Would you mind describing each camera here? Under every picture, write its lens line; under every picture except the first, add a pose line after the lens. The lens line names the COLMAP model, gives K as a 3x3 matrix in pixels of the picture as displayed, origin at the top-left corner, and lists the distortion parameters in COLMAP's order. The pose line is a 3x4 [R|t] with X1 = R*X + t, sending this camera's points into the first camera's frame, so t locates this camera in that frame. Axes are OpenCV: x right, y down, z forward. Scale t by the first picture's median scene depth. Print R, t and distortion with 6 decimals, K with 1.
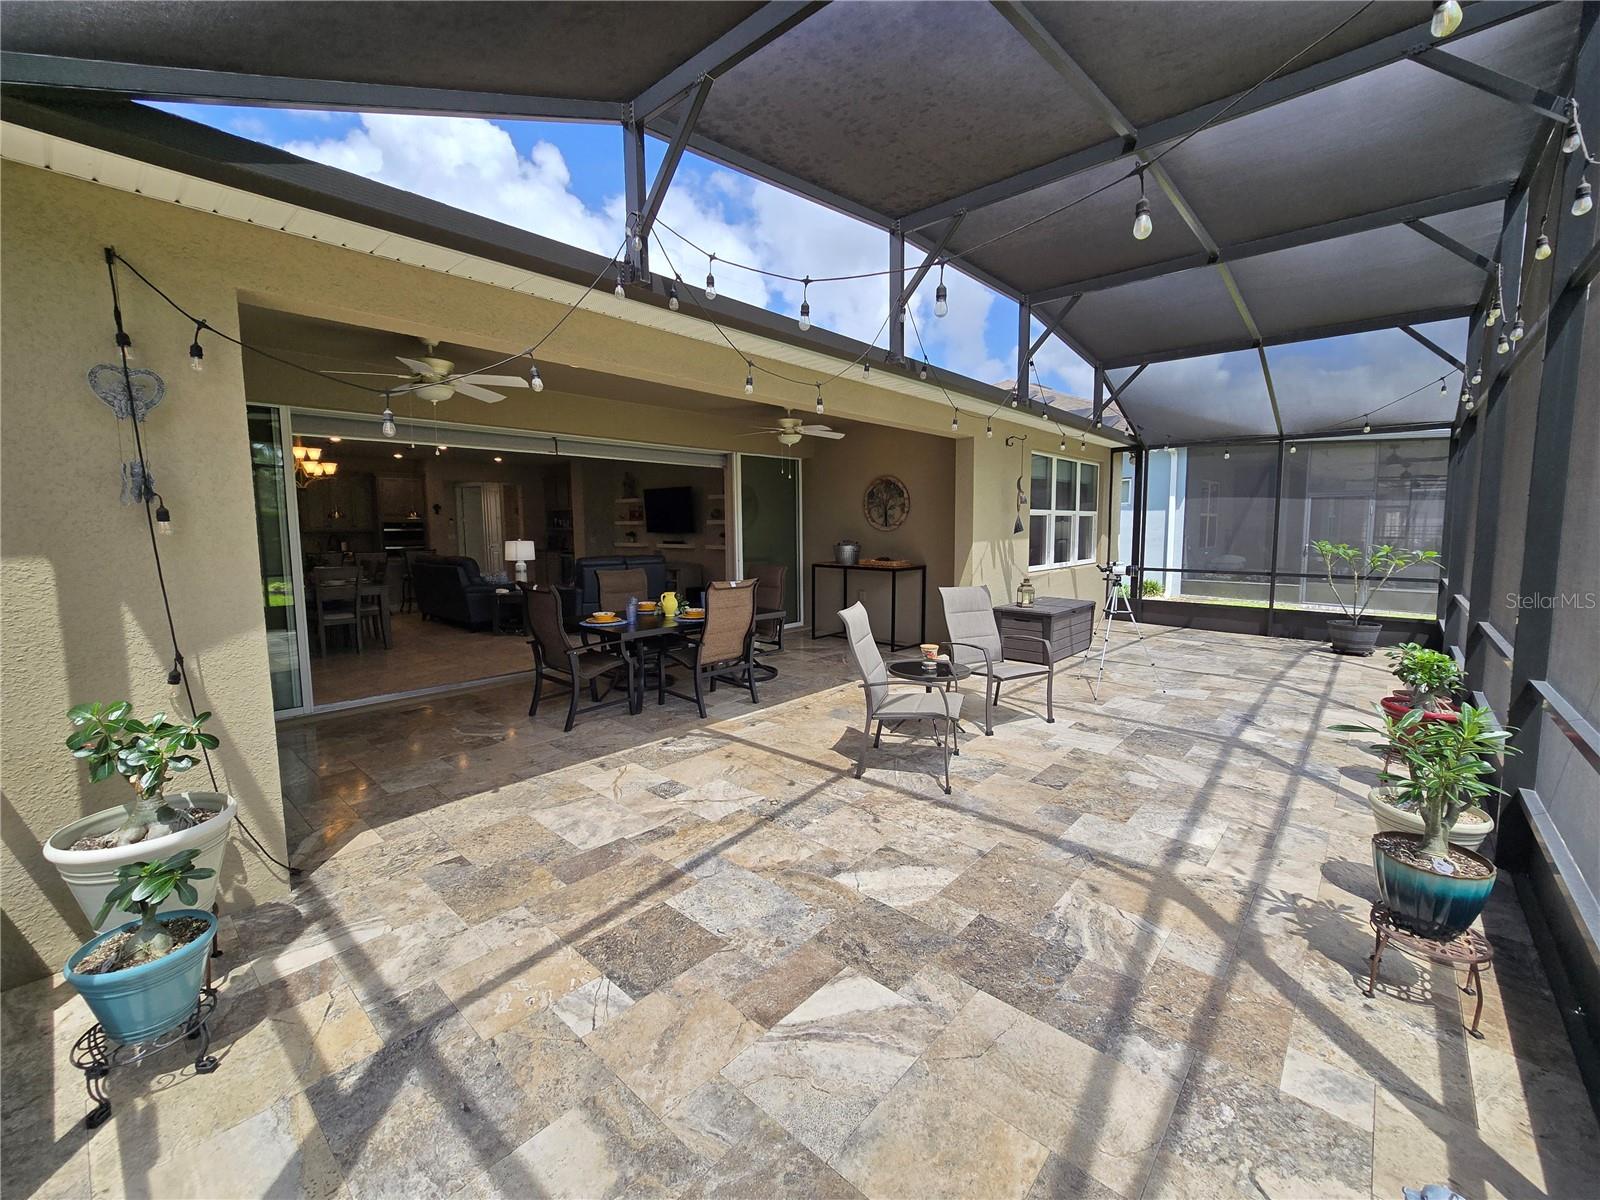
lens RADIAL K [[688.2, 0, 853.9], [0, 688.2, 589.8], [0, 0, 1]] dist [0.000080, -0.004633]
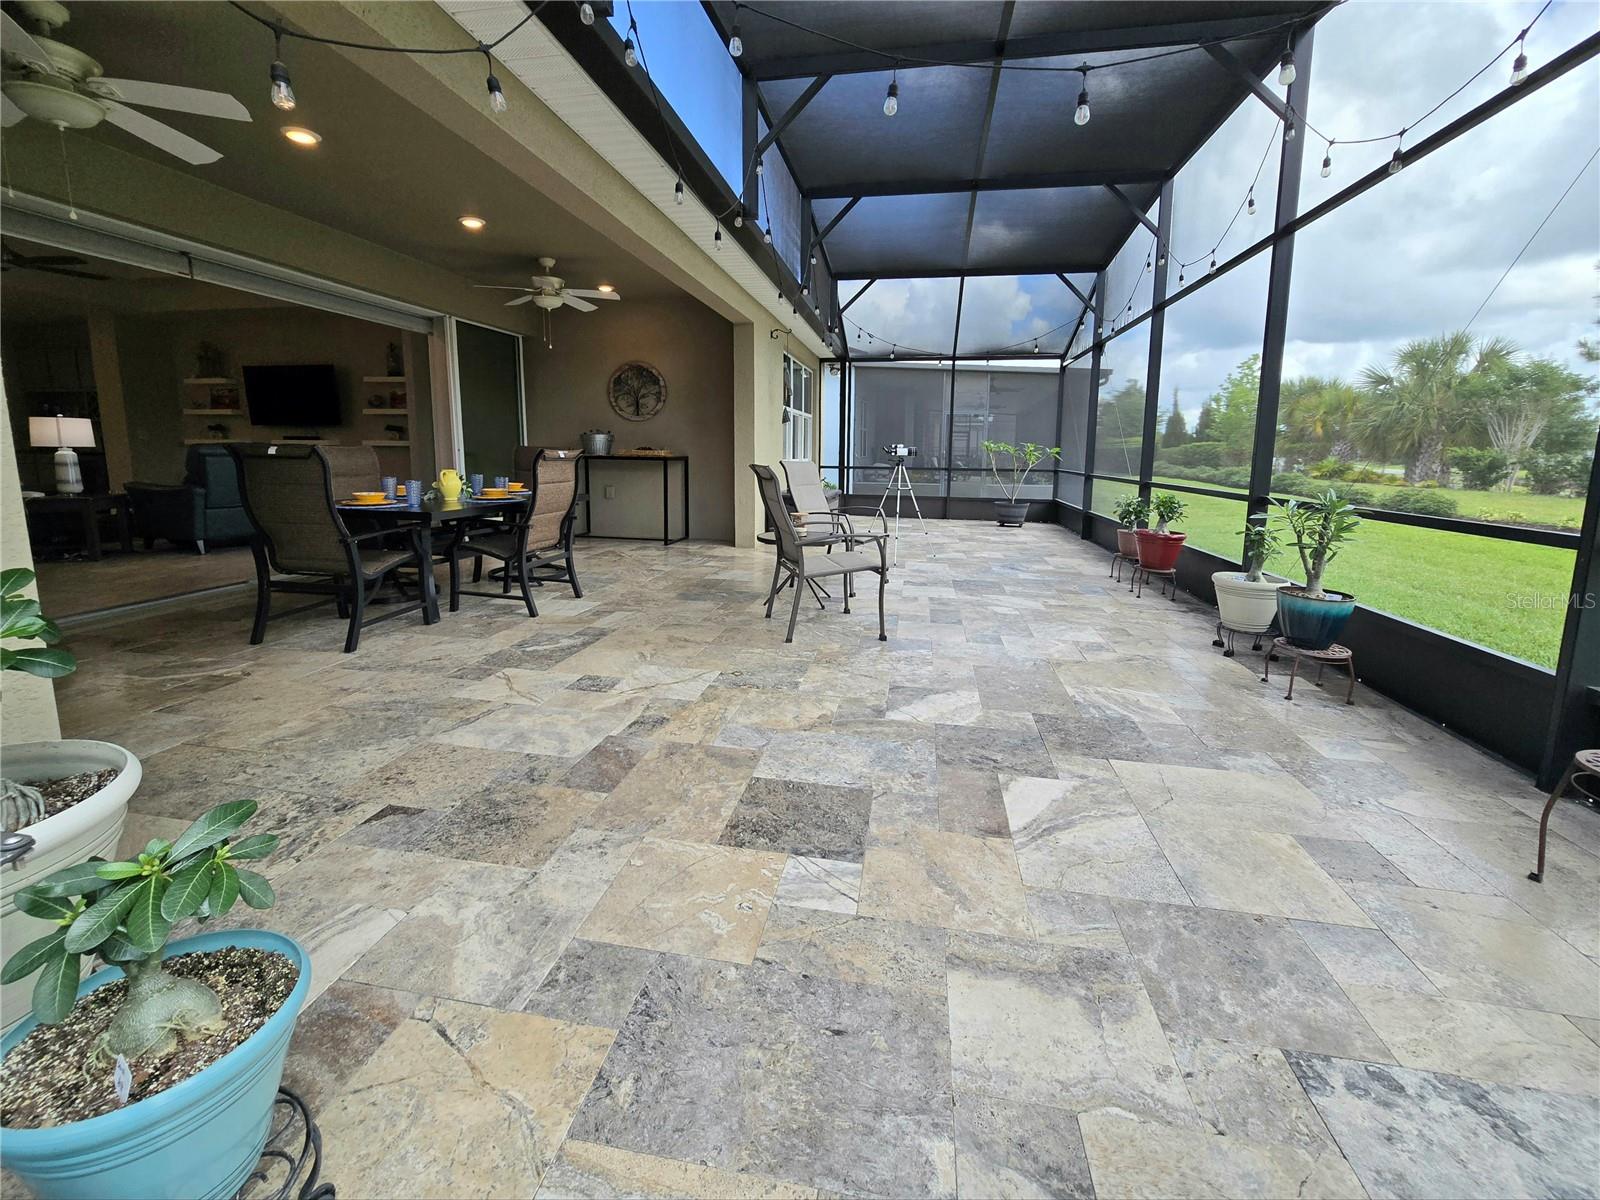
lens RADIAL K [[647.7, 0, 858.5], [0, 647.7, 544.6], [0, 0, 1]] dist [-0.005948, -0.000346]
pose [[0.850836, -0.061821, 0.521782, -0.308354], [0.034162, 0.997462, 0.062473, 0.069365], [-0.524320, -0.035329, 0.850788, 0.148752]]
